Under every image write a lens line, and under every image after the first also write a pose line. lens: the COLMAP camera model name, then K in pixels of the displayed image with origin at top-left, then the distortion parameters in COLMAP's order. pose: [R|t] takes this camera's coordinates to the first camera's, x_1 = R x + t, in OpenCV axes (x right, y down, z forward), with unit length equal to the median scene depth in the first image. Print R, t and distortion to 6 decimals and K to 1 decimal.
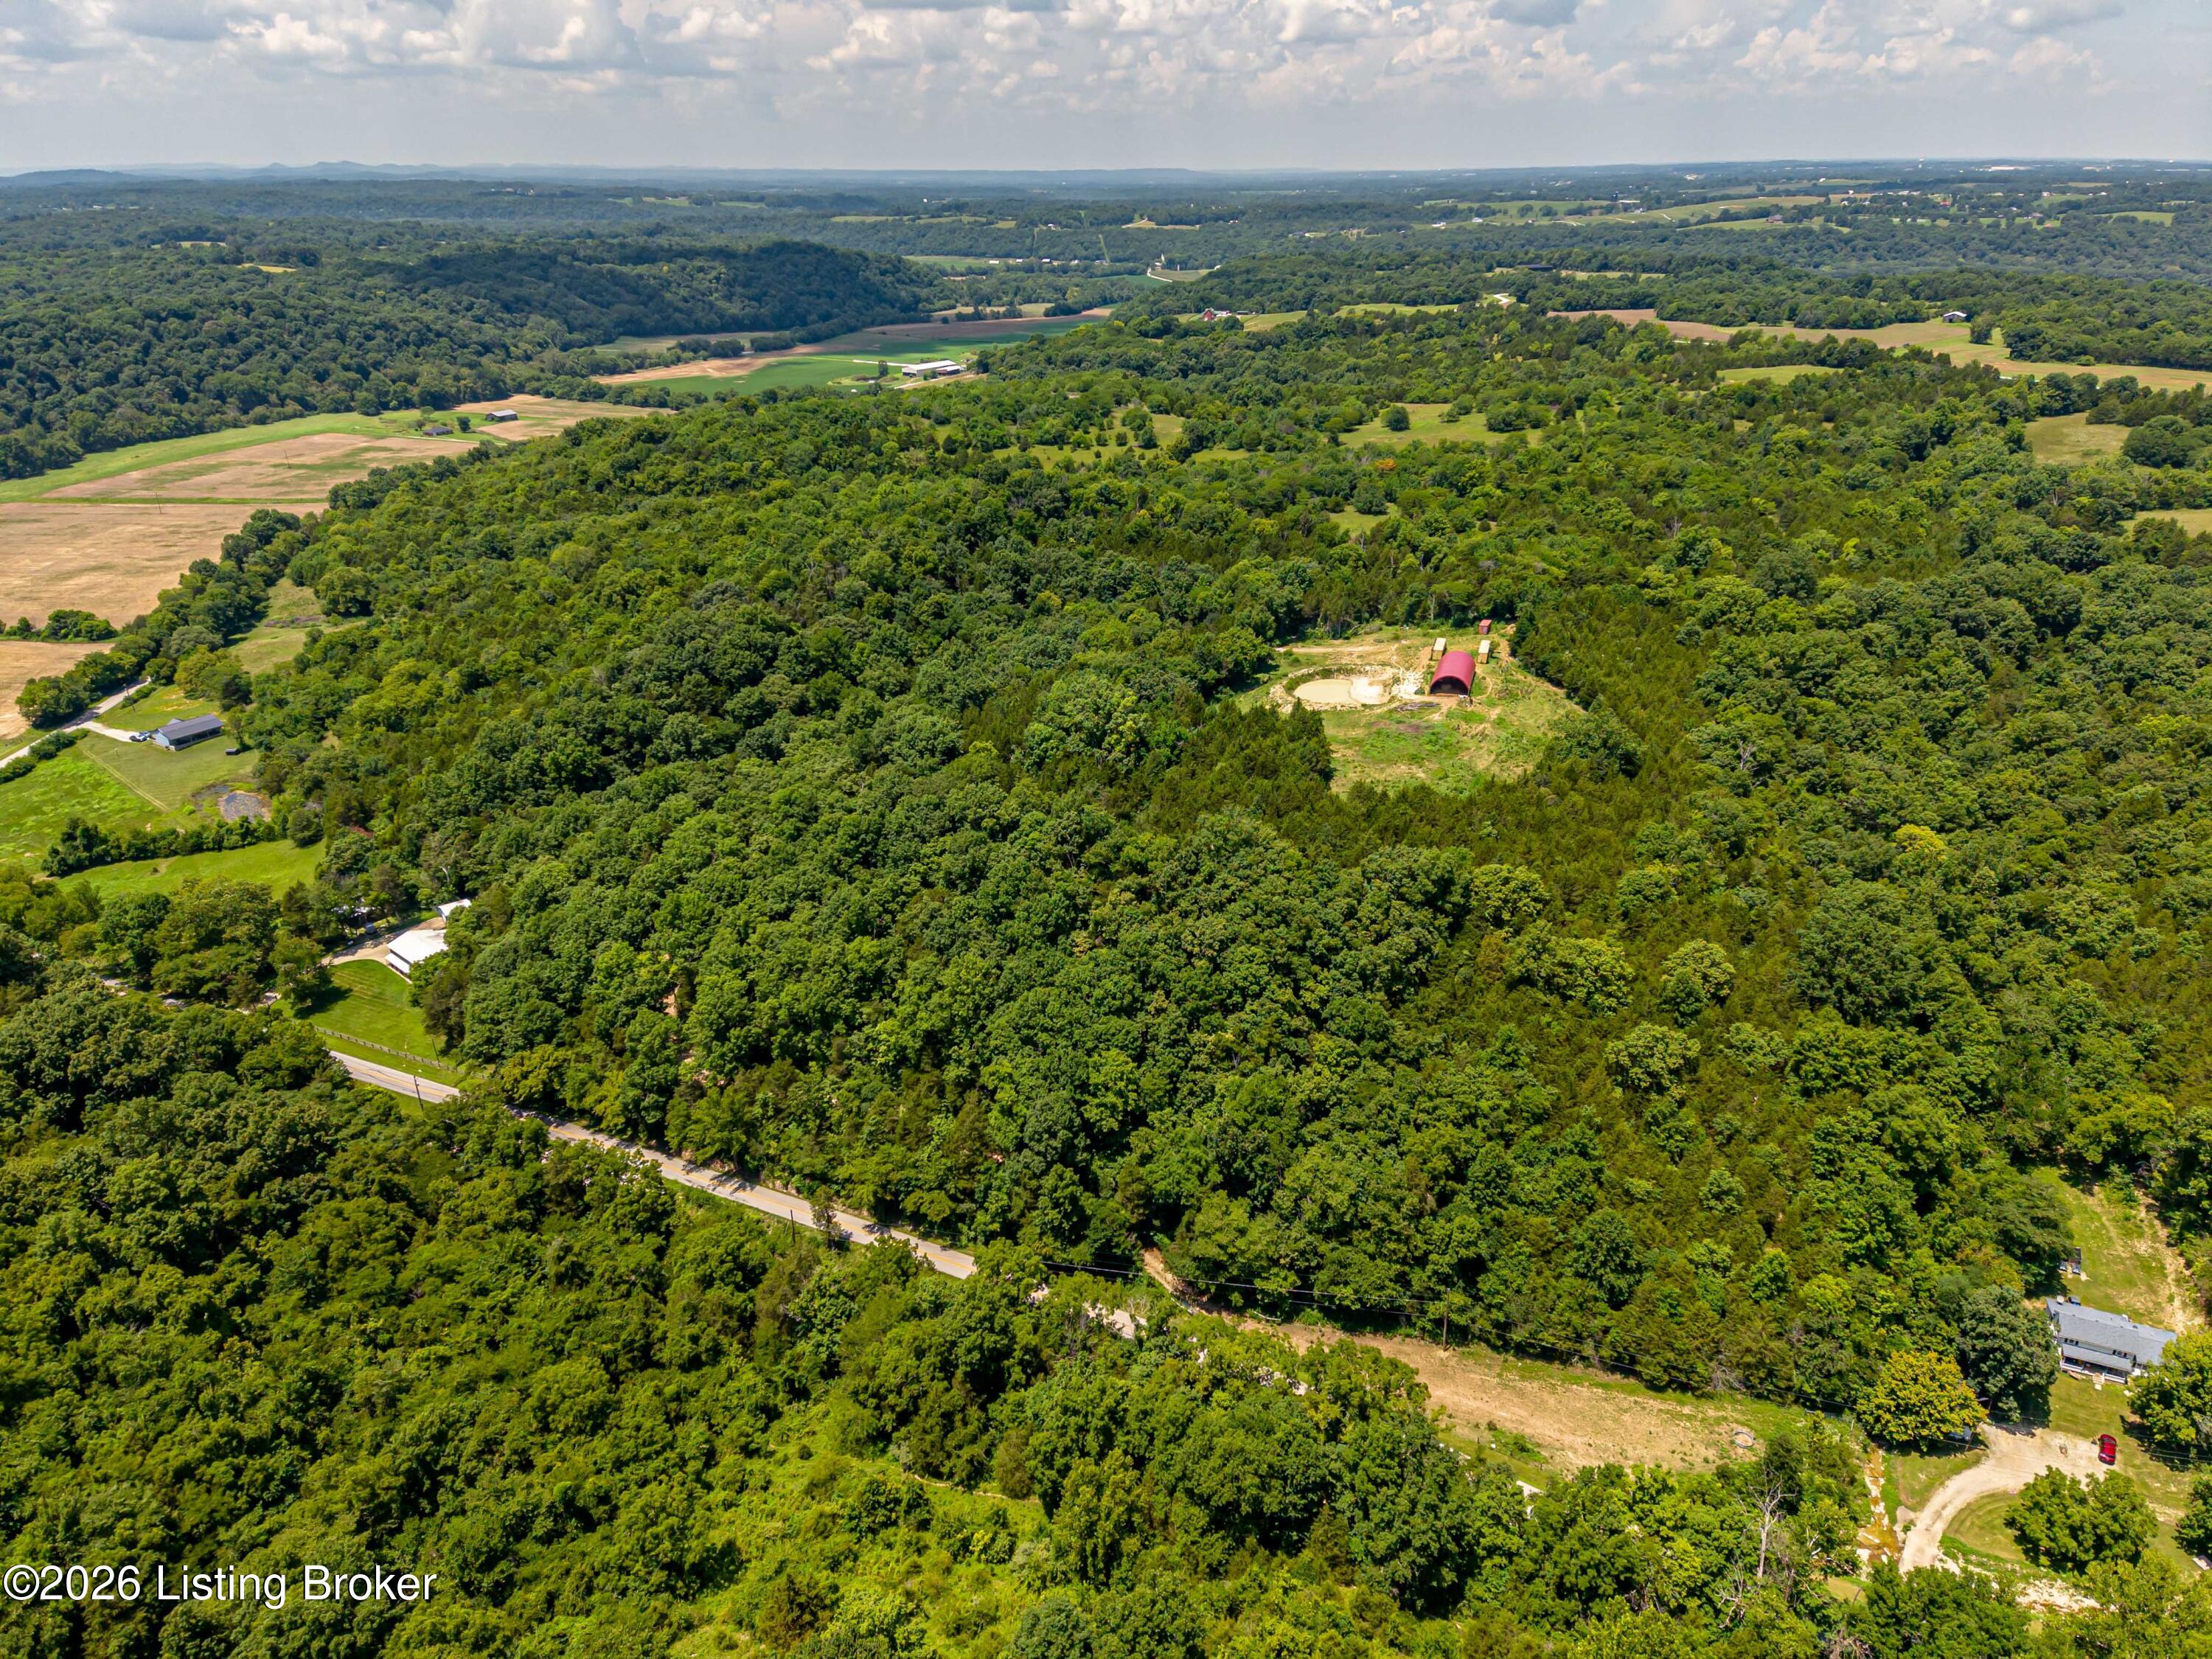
lens RADIAL K [[1410.4, 0, 1111.9], [0, 1410.4, 846.0], [0, 0, 1]] dist [0.243685, -0.234831]
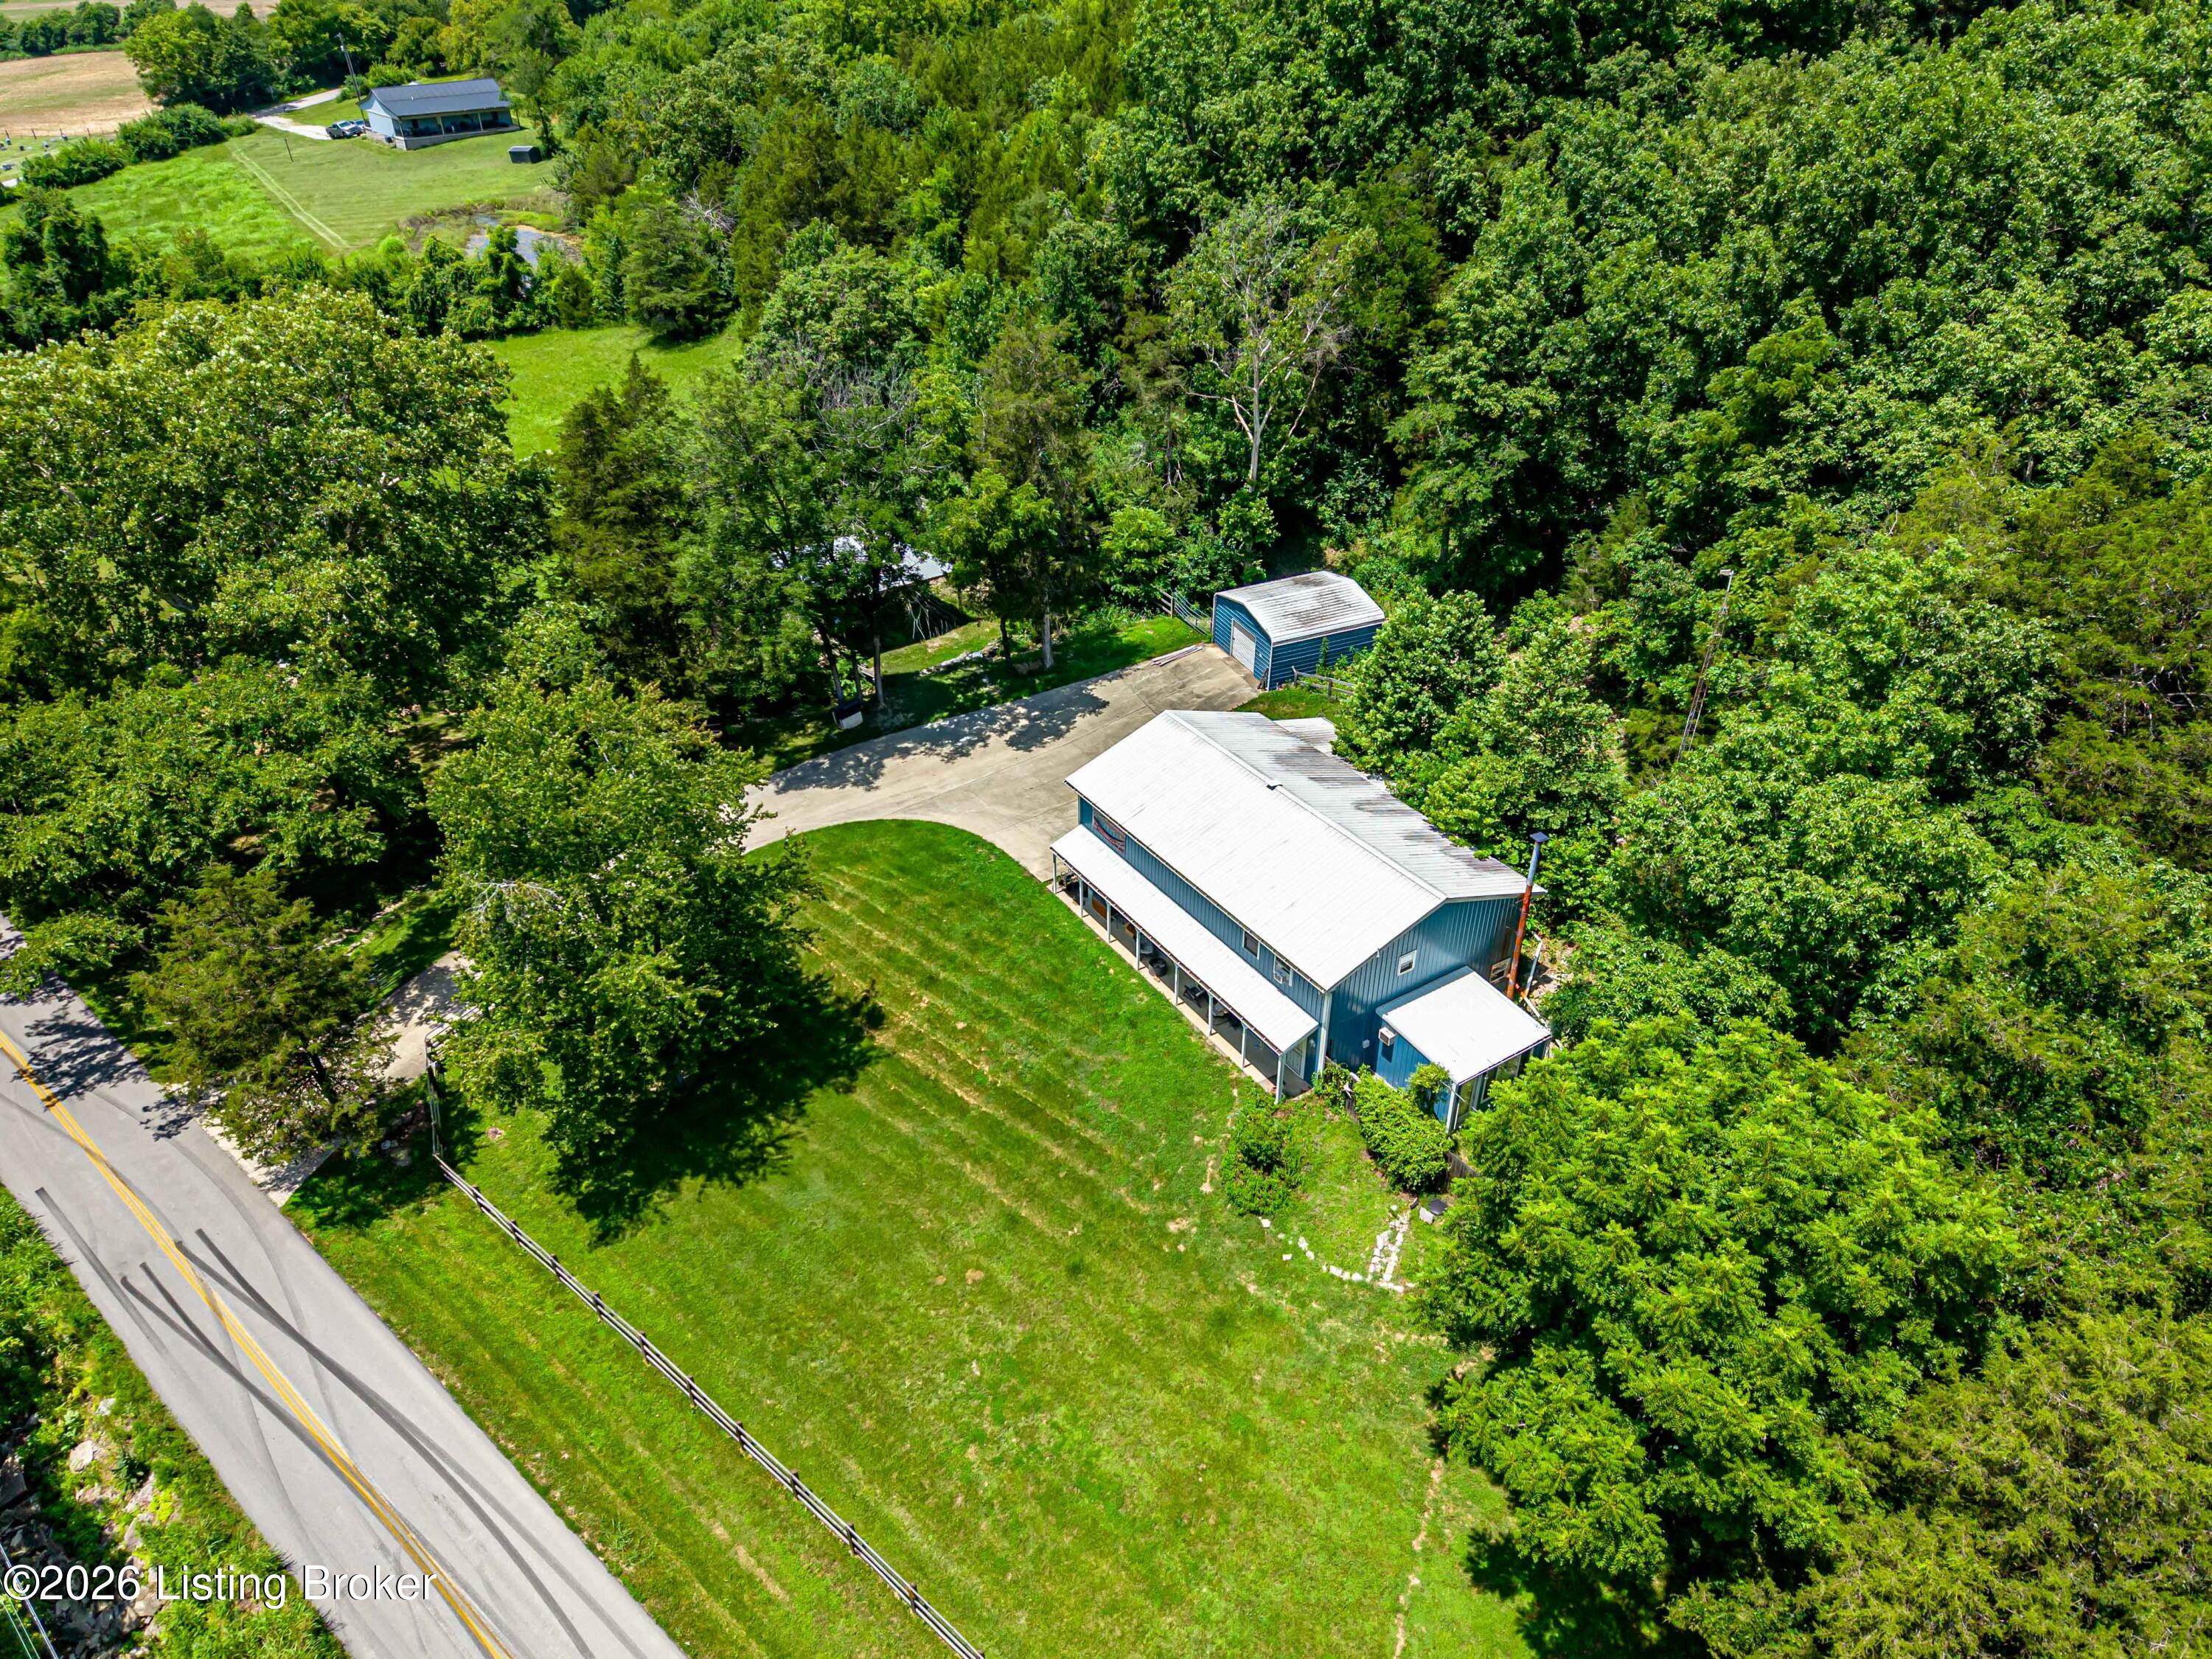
lens RADIAL K [[1418.8, 0, 1107.8], [0, 1418.8, 839.7], [0, 0, 1]] dist [0.232428, -0.217754]
pose [[0.971298, 0.138972, -0.193048, -0.362538], [-0.107423, 0.980380, 0.165271, 0.037481], [0.212229, -0.139789, 0.967170, 0.670841]]
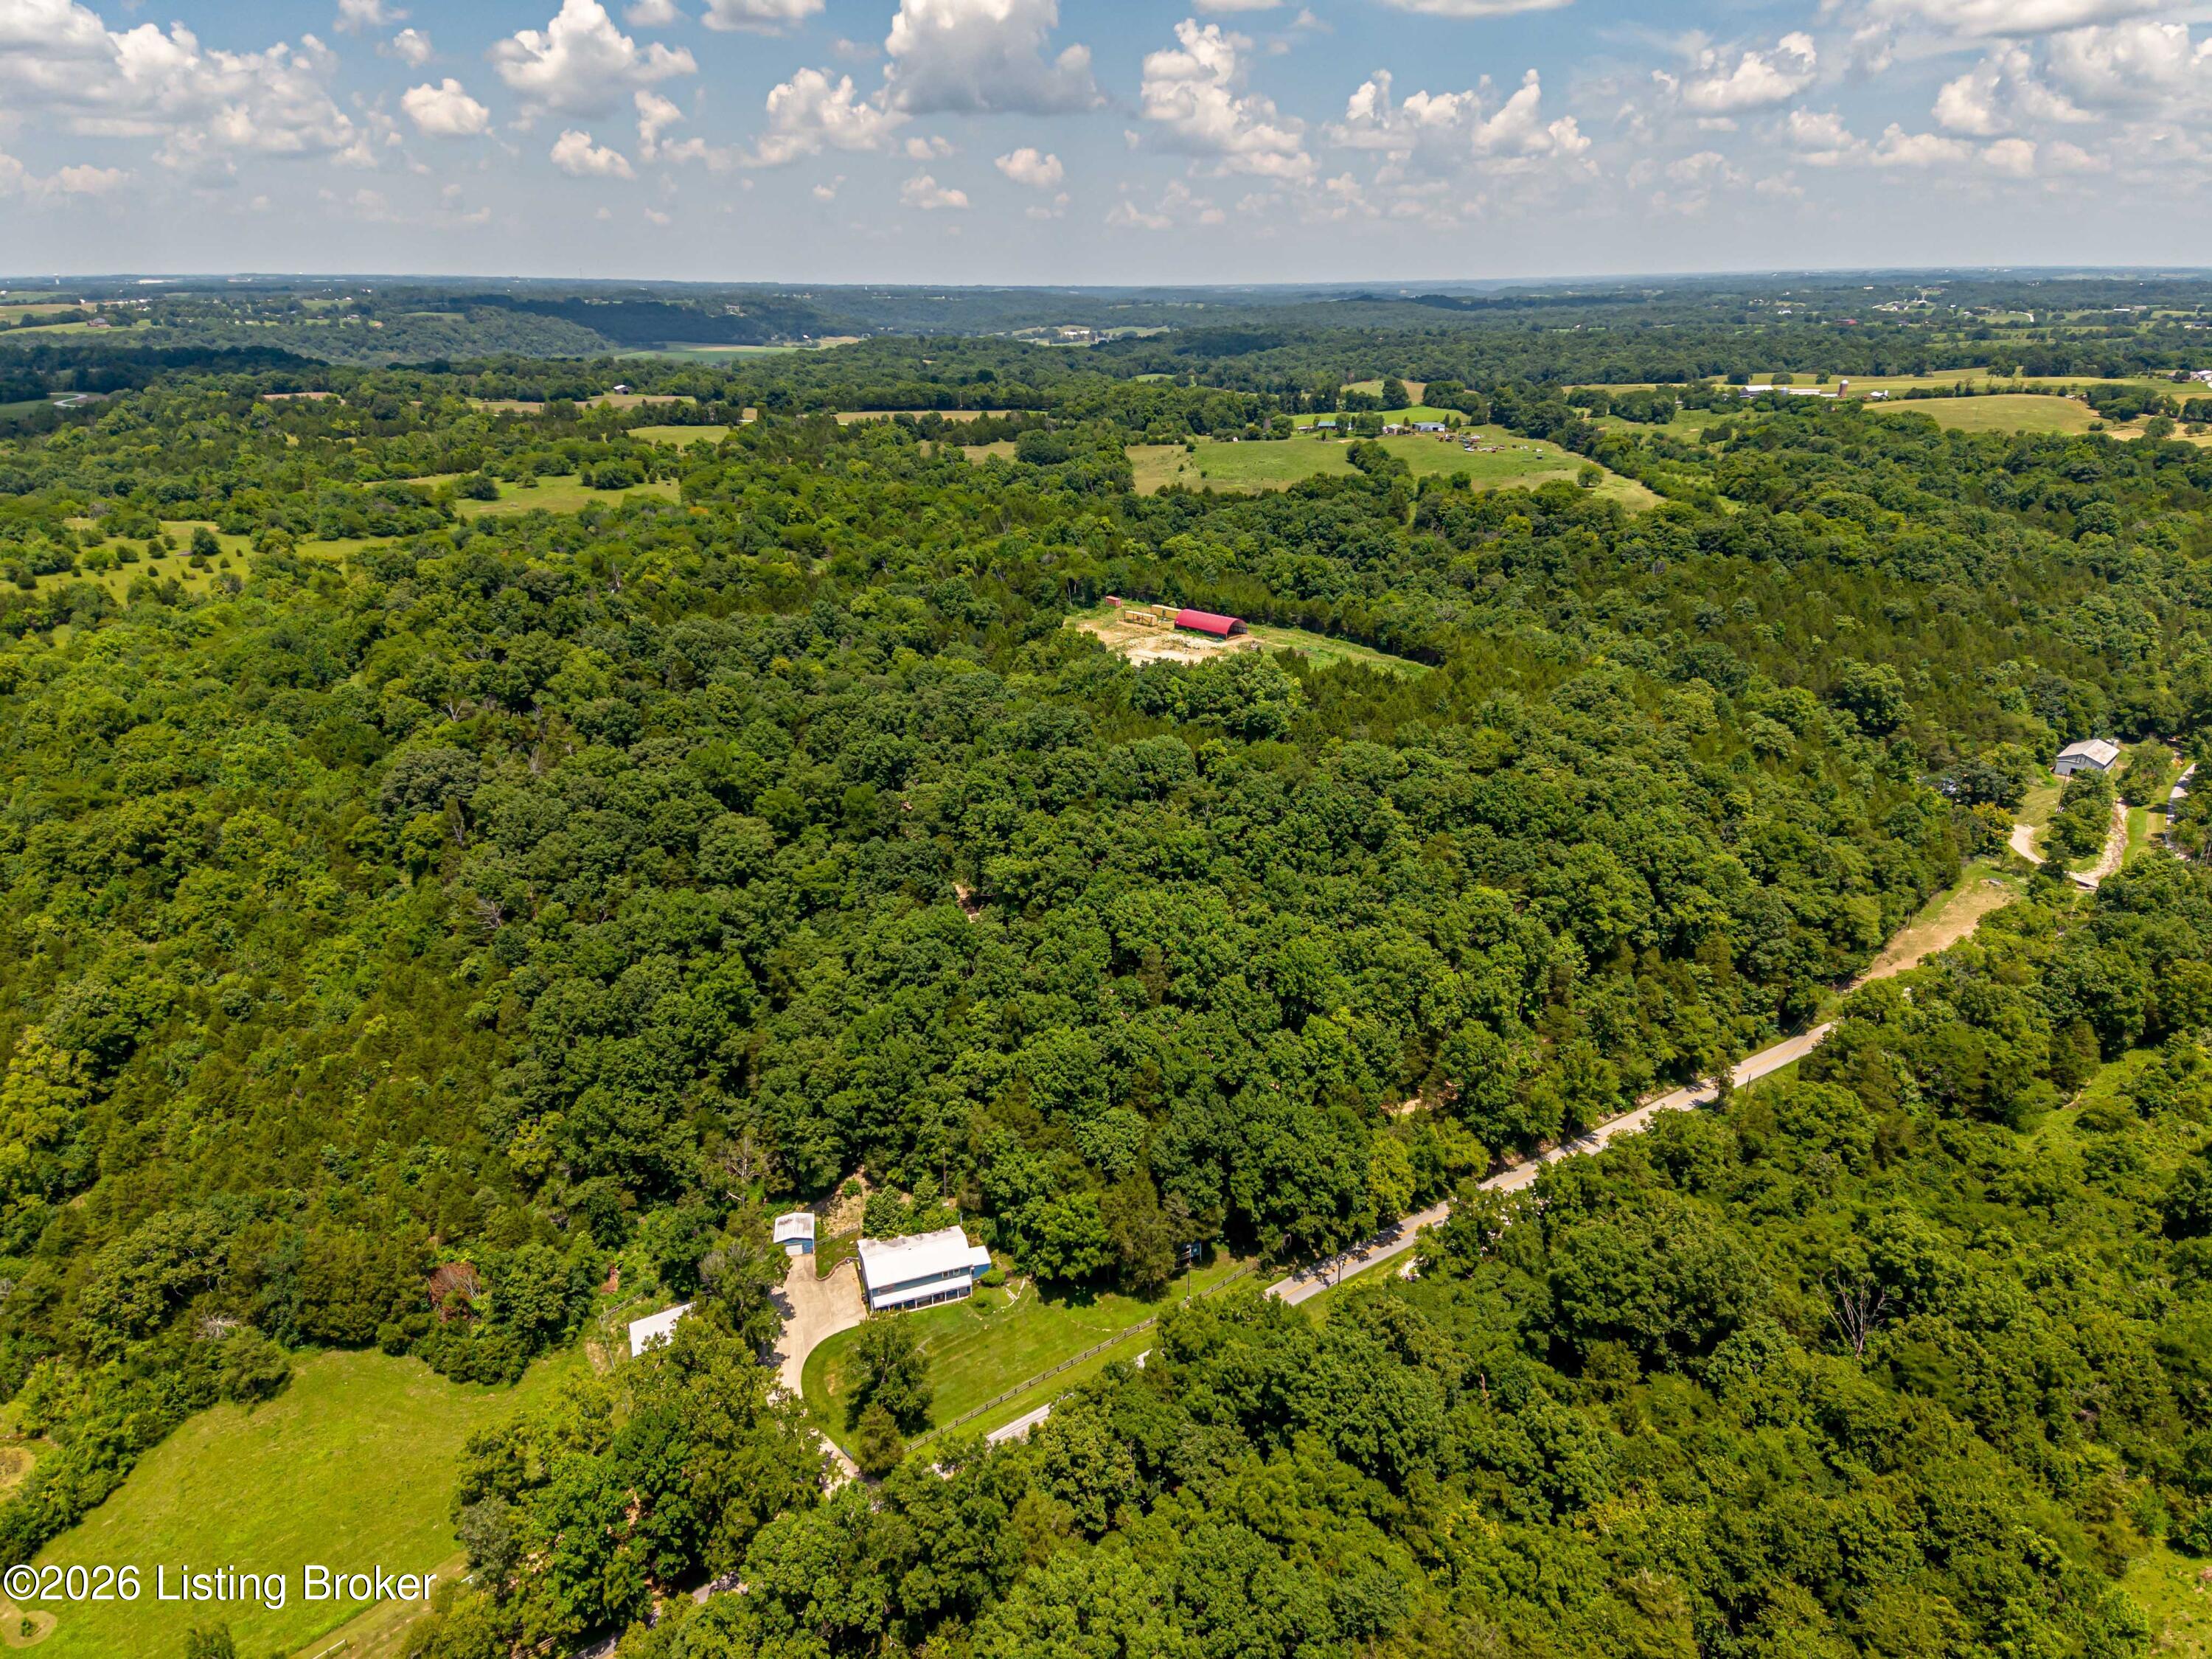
lens RADIAL K [[1410.4, 0, 1111.9], [0, 1410.4, 846.0], [0, 0, 1]] dist [0.243685, -0.234831]
pose [[0.478254, -0.315847, 0.819459, -0.722071], [0.369590, 0.918823, 0.138444, -0.127997], [-0.796665, 0.236653, 0.556165, 0.411737]]
